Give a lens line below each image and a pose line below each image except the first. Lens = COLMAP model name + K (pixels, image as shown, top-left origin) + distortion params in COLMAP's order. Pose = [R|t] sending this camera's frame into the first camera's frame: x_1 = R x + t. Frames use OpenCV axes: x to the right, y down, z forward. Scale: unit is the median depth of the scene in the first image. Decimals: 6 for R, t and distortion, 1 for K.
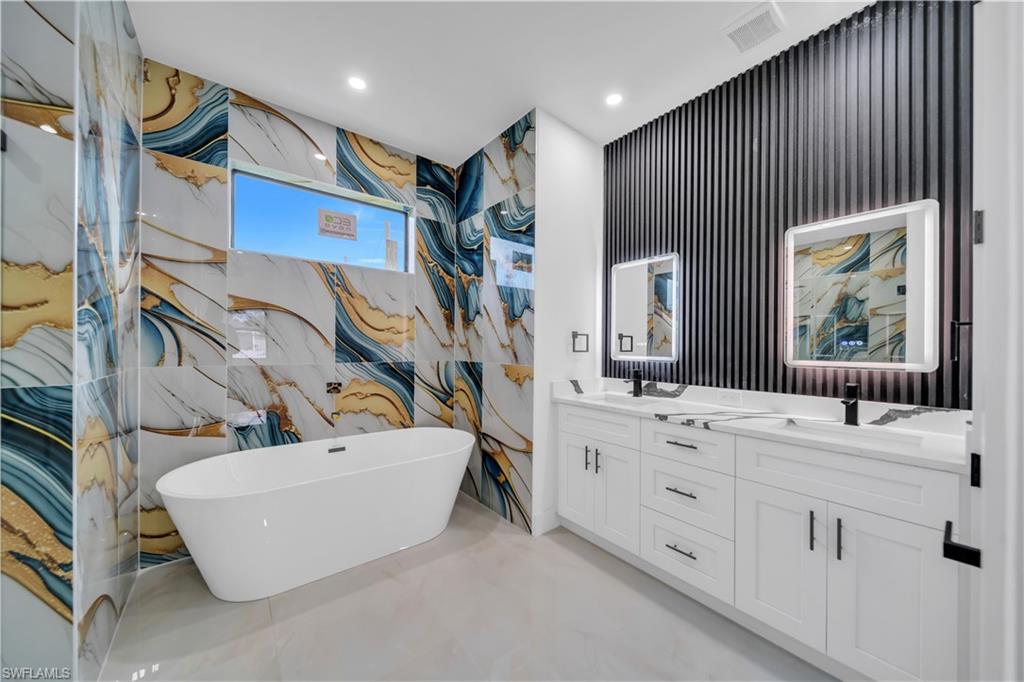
lens RADIAL K [[353.3, 0, 513.7], [0, 353.3, 347.4], [0, 0, 1]] dist [-0.000478, -0.000257]
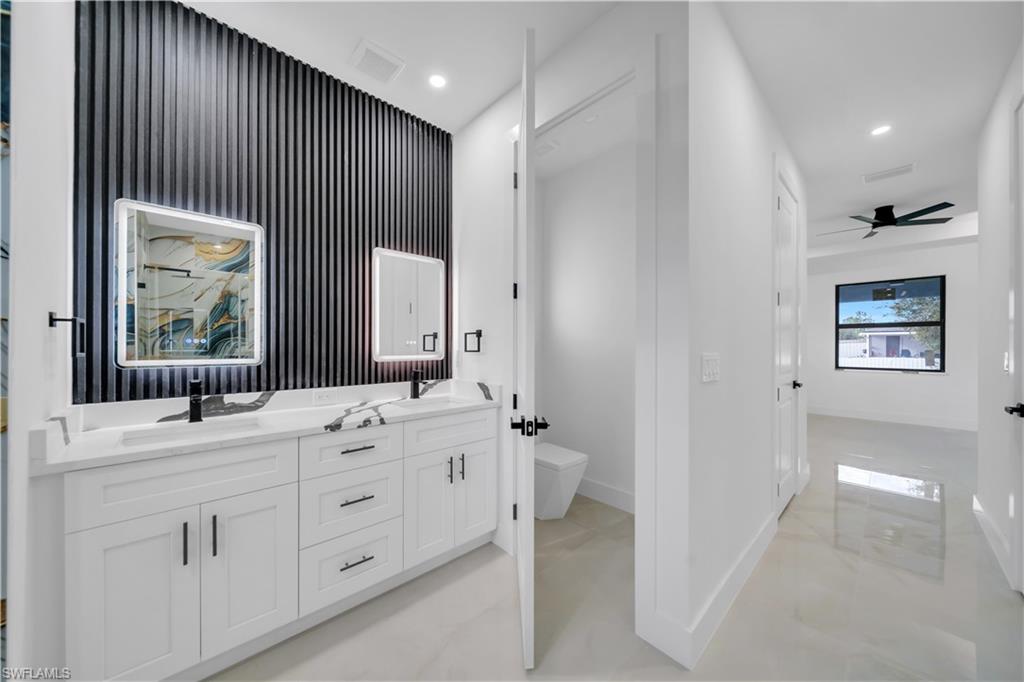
lens RADIAL K [[367.9, 0, 513.5], [0, 367.9, 343.9], [0, 0, 1]] dist [0.009585, 0.000065]
pose [[-0.102385, -0.000099, 0.994745, -0.451293], [-0.002773, 0.999996, -0.000186, -0.005924], [-0.994741, -0.002778, -0.102385, 0.567647]]
